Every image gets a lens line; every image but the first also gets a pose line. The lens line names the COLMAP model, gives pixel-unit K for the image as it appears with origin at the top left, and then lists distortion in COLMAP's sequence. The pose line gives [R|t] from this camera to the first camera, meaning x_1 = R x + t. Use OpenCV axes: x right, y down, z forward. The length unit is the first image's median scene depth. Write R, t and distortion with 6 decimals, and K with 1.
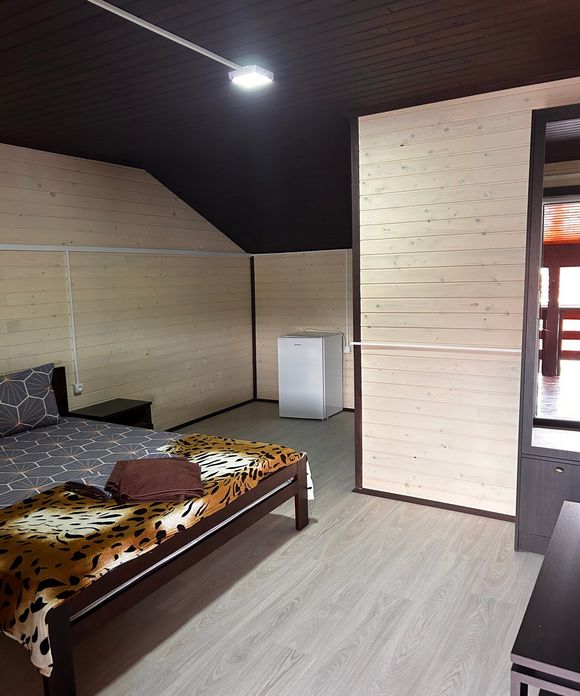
lens RADIAL K [[583.6, 0, 292.3], [0, 583.6, 348.6], [0, 0, 1]] dist [0.000593, -0.002746]
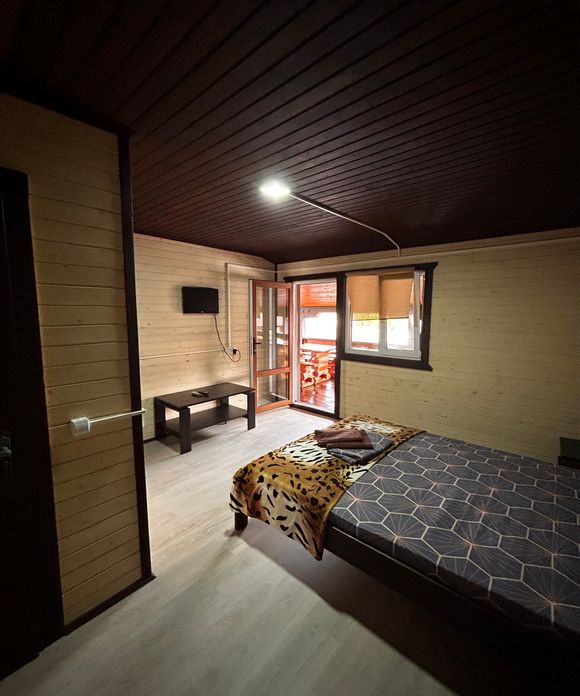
lens RADIAL K [[314.1, 0, 292.2], [0, 314.1, 346.7], [0, 0, 1]] dist [-0.004423, 0.000956]
pose [[-0.984070, -0.002226, 0.177765, -0.224558], [0.040088, 0.971390, 0.234083, -0.239781], [-0.173201, 0.237480, -0.955827, 1.650220]]
